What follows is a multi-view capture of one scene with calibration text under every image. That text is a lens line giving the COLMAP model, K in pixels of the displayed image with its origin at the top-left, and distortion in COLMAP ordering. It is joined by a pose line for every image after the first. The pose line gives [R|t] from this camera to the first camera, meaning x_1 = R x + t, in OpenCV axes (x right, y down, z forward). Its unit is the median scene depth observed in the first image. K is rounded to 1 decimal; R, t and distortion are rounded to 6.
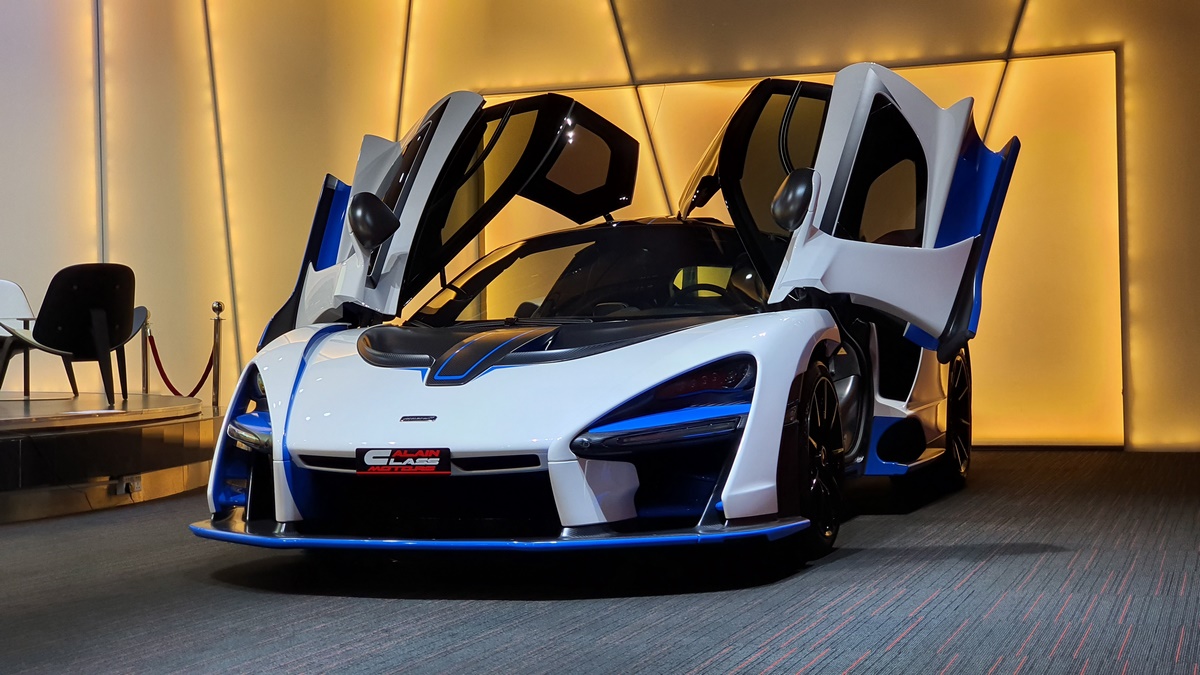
lens RADIAL K [[1755.5, 0, 600.4], [0, 1755.5, 316.6], [0, 0, 1]] dist [0.012394, 0.131222]
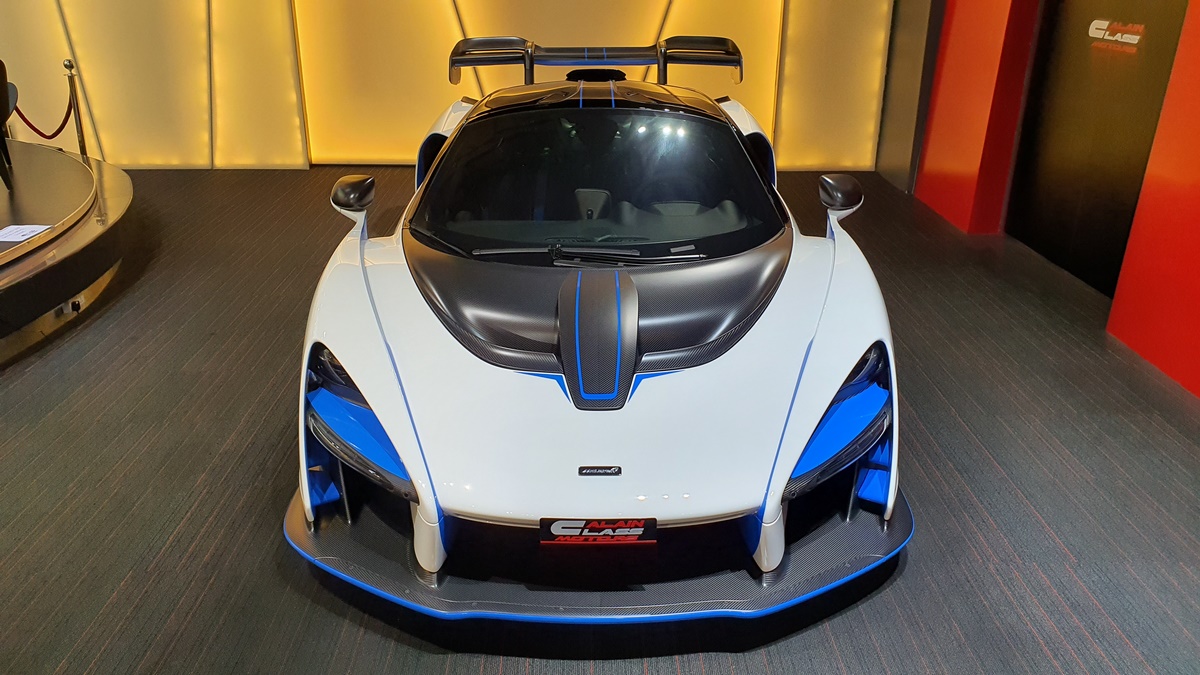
lens RADIAL K [[943.9, 0, 593.6], [0, 943.9, 331.4], [0, 0, 1]] dist [0.008456, -0.001321]
pose [[0.939978, -0.104374, 0.324880, -0.243045], [-0.024440, 0.929035, 0.369184, -0.177538], [-0.340358, -0.354965, 0.870722, 0.573673]]
